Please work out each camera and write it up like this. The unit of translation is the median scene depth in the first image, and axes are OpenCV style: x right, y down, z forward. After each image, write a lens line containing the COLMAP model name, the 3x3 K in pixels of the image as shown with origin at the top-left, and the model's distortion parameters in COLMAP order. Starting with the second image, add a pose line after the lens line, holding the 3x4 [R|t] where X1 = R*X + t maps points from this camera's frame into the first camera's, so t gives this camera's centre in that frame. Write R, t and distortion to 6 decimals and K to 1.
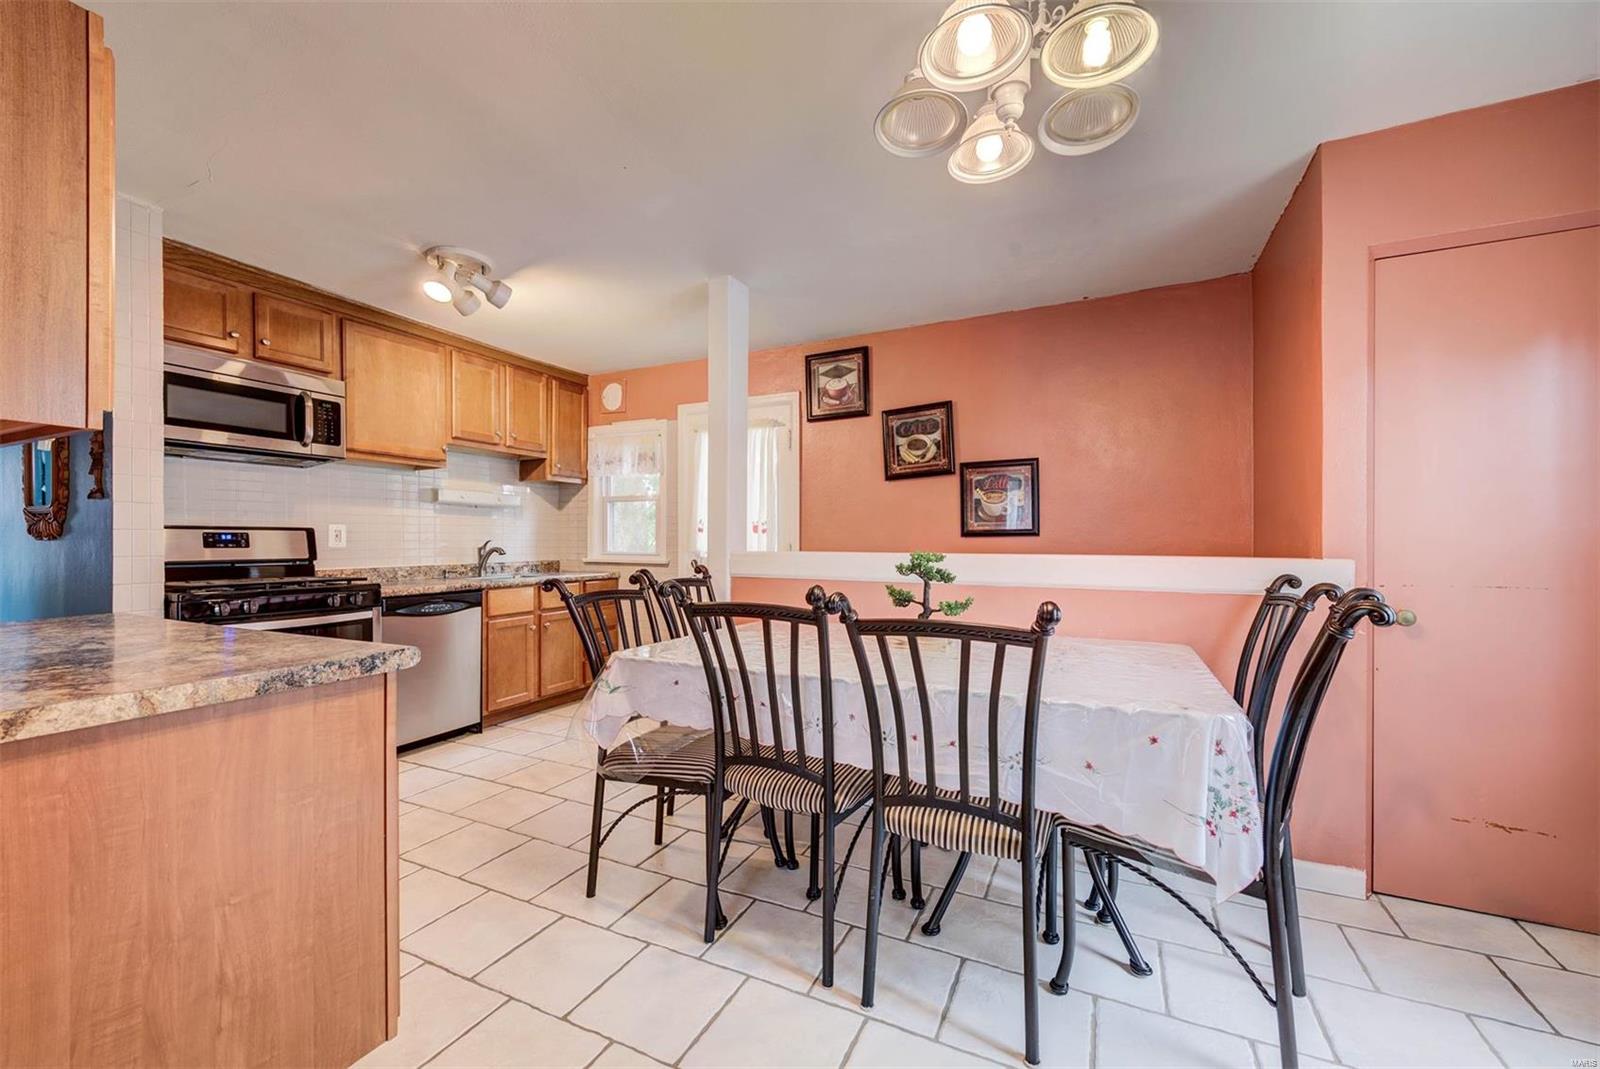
lens RADIAL K [[645.7, 0, 777.4], [0, 645.7, 548.1], [0, 0, 1]] dist [0.002252, -0.003246]
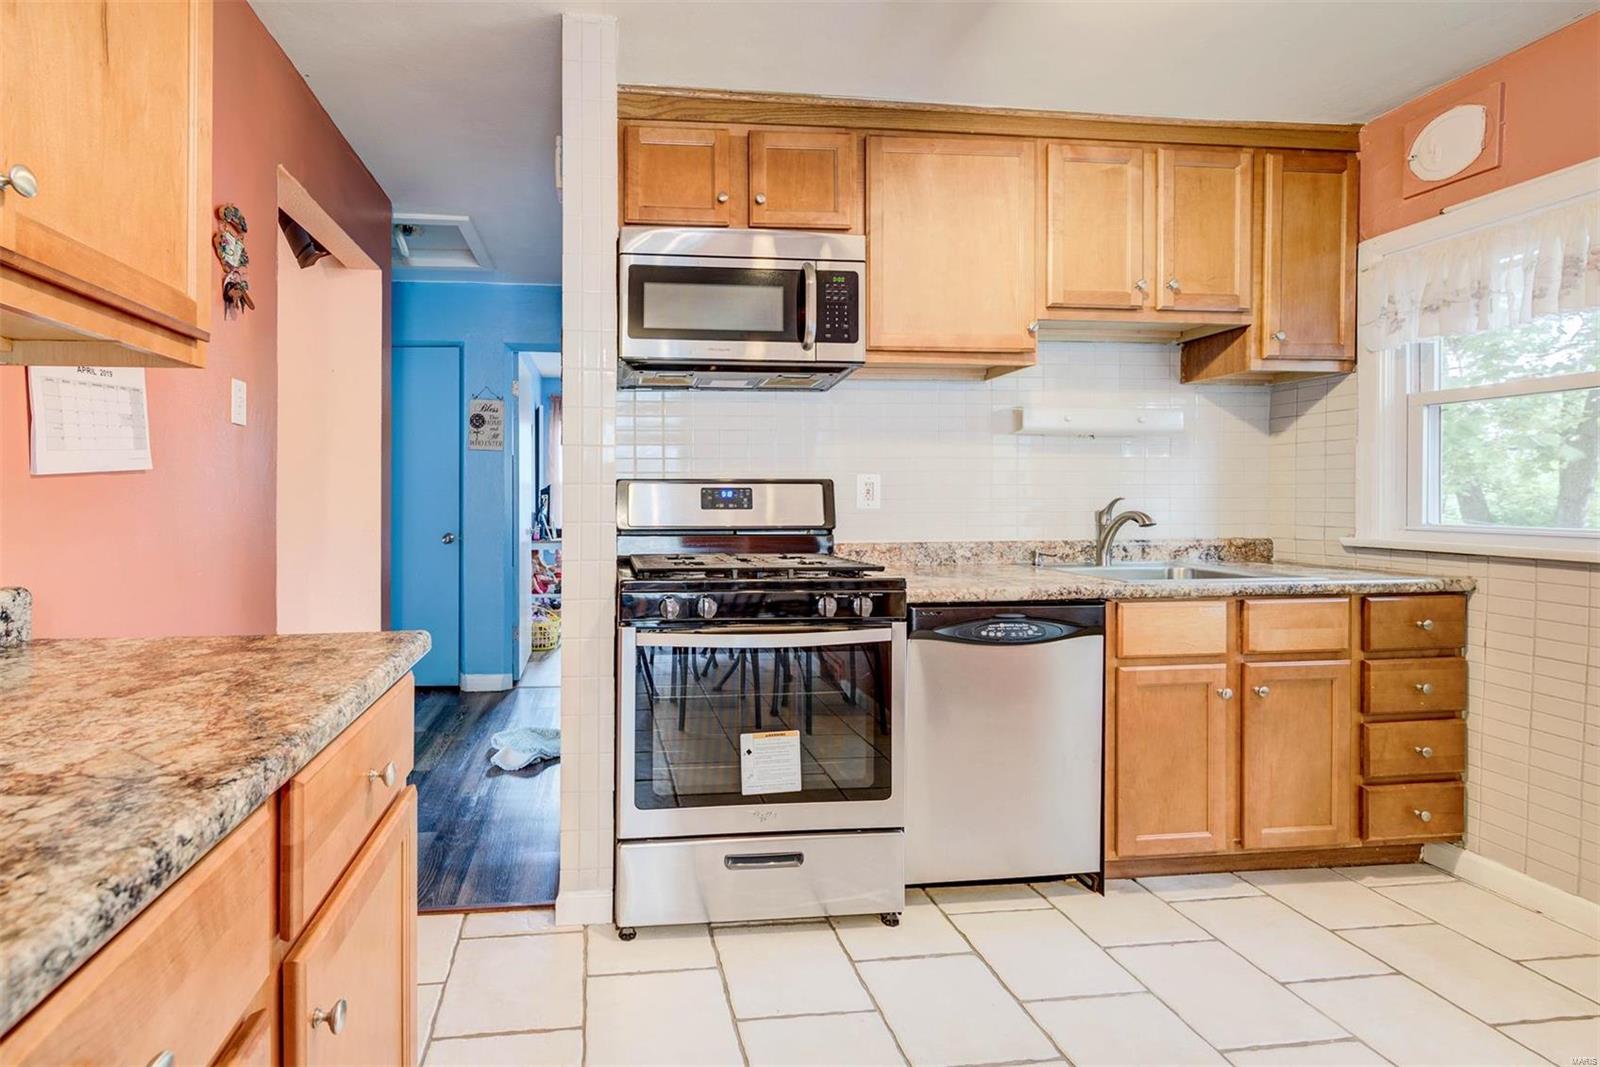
lens RADIAL K [[645.7, 0, 701.7], [0, 645.7, 501.5], [0, 0, 1]] dist [0.002252, -0.003246]
pose [[0.567456, 0.004226, -0.823393, -0.243072], [-0.008493, 0.999964, -0.000720, -0.007131], [0.823360, 0.007402, 0.567471, 0.499869]]
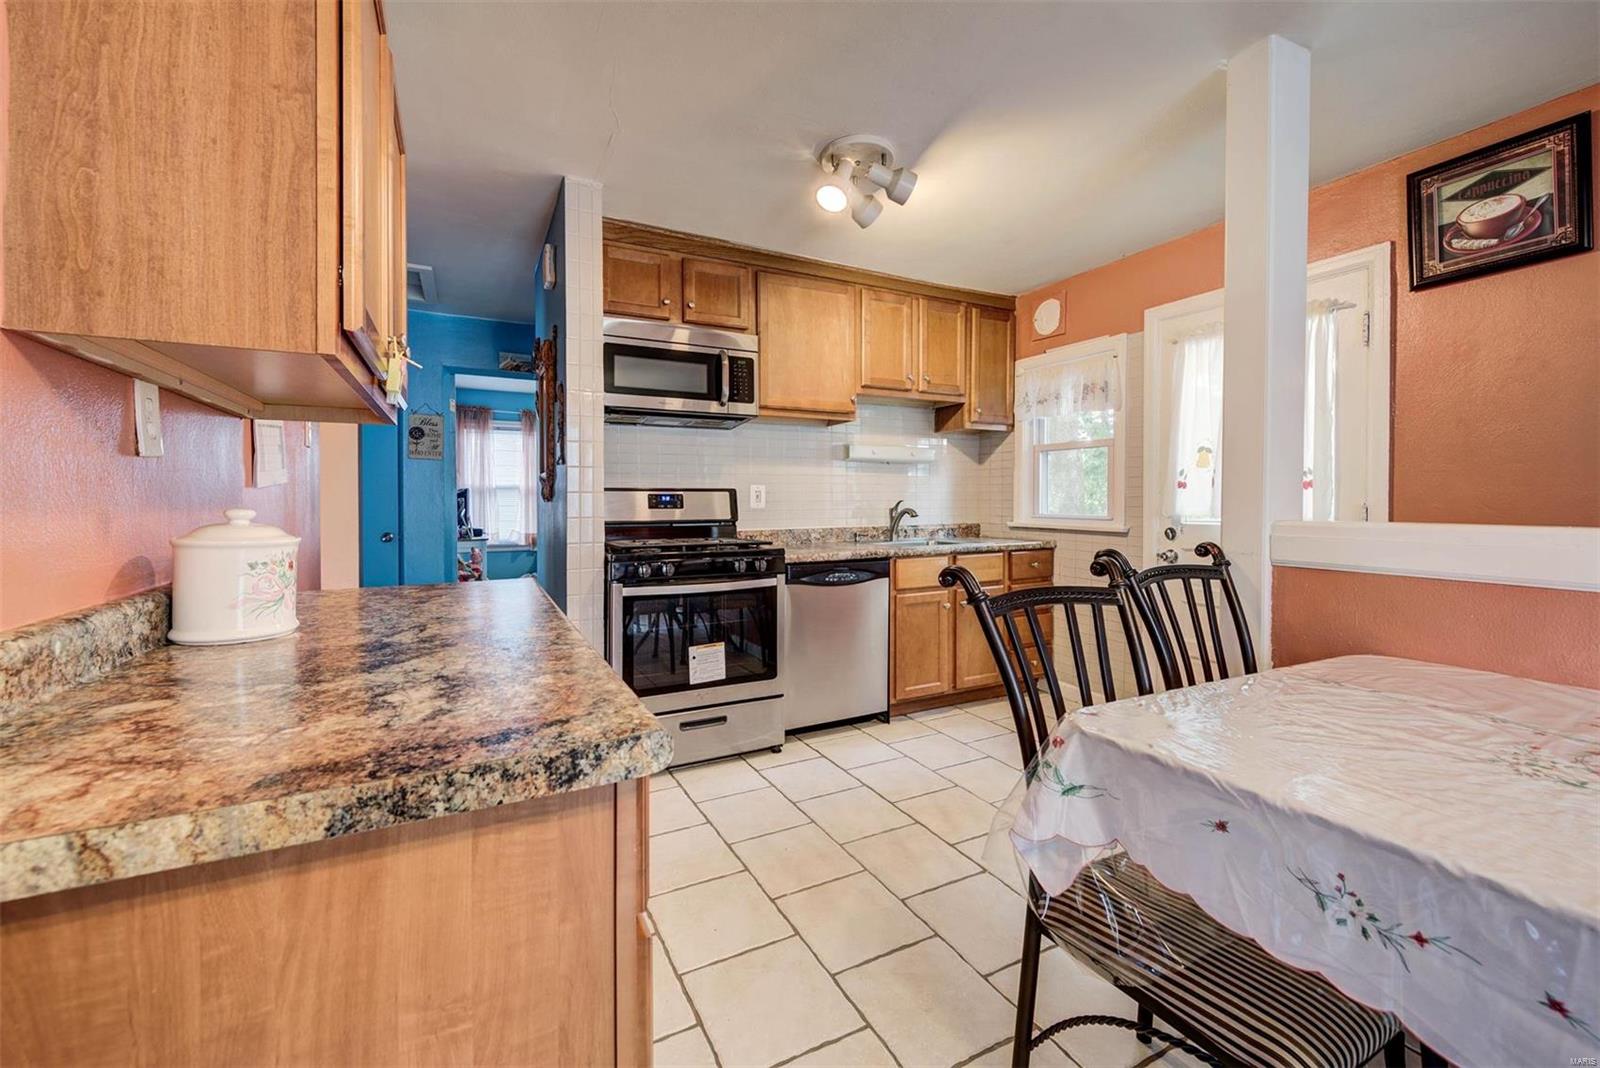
lens RADIAL K [[645.7, 0, 786.7], [0, 645.7, 507.7], [0, 0, 1]] dist [0.002252, -0.003246]
pose [[0.813288, 0.005396, -0.581836, -0.070821], [-0.004044, 0.999985, 0.003621, -0.005727], [0.581847, -0.000592, 0.813298, 0.228095]]
